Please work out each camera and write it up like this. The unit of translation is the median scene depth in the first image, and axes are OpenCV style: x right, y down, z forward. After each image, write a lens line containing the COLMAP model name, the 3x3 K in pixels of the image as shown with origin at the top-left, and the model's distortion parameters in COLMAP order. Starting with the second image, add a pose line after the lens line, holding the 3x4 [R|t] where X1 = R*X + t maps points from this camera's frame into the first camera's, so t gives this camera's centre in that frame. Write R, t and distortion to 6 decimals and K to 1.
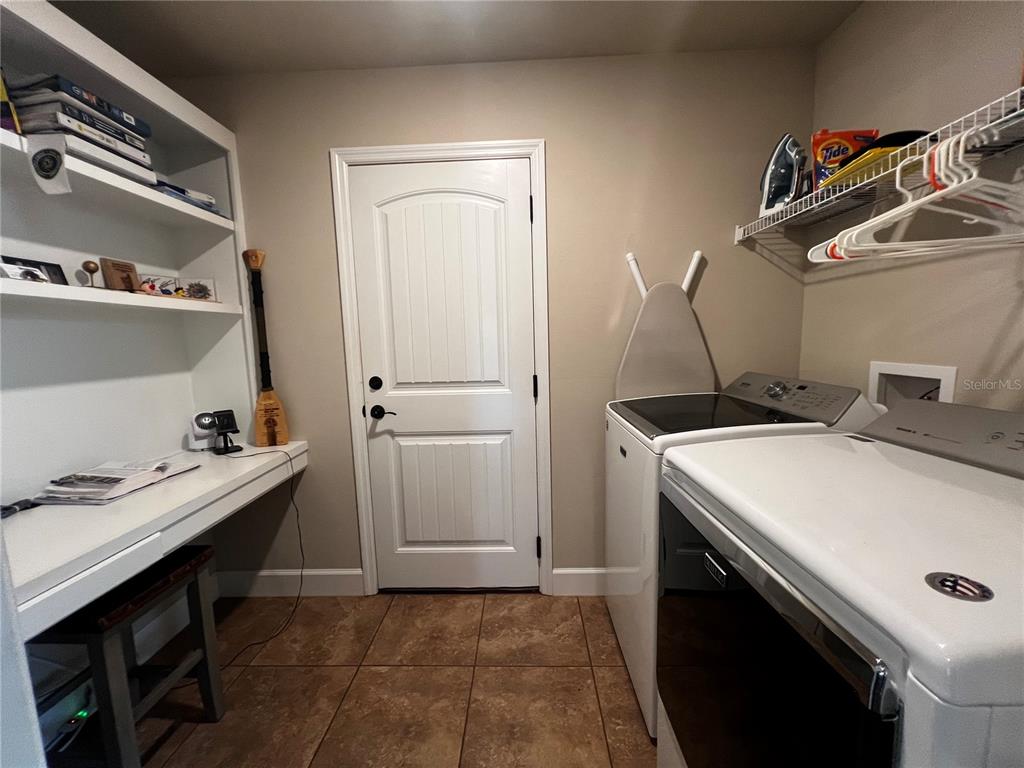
lens RADIAL K [[411.4, 0, 512.0], [0, 411.4, 384.0], [0, 0, 1]] dist [-0.001979, 0.000365]
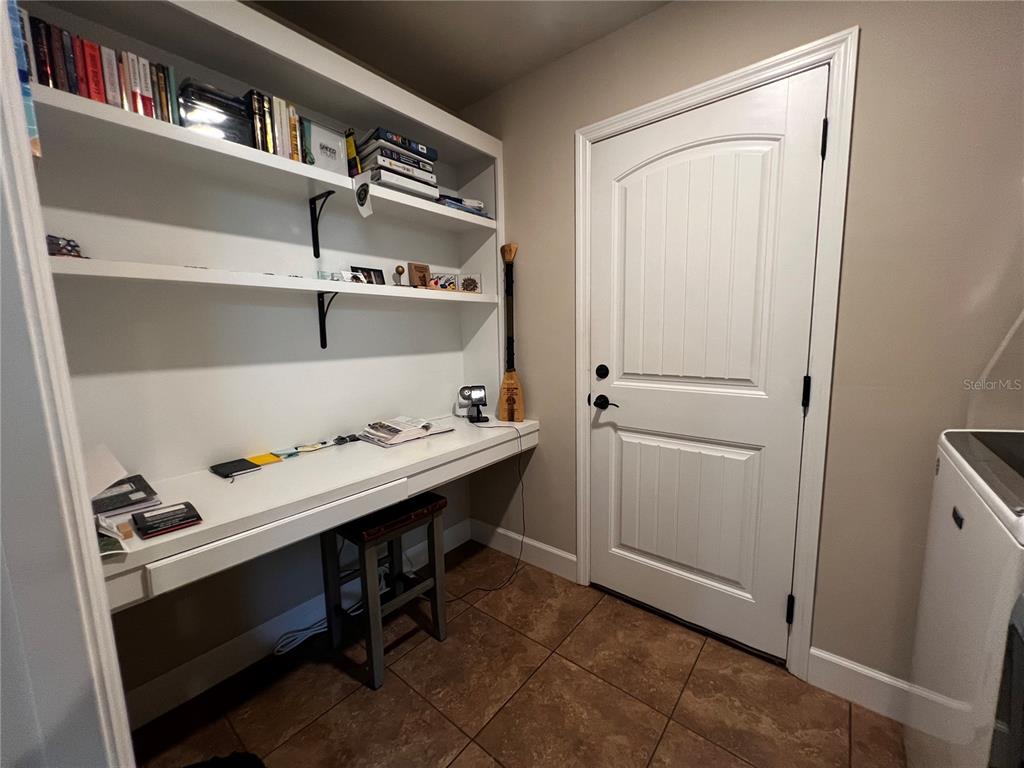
lens RADIAL K [[411.4, 0, 512.0], [0, 411.4, 384.0], [0, 0, 1]] dist [-0.001979, 0.000365]
pose [[0.793294, 0.089055, -0.602291, 0.084180], [-0.070852, 0.996027, 0.053952, -0.010729], [0.604703, -0.000126, 0.796451, 0.122626]]
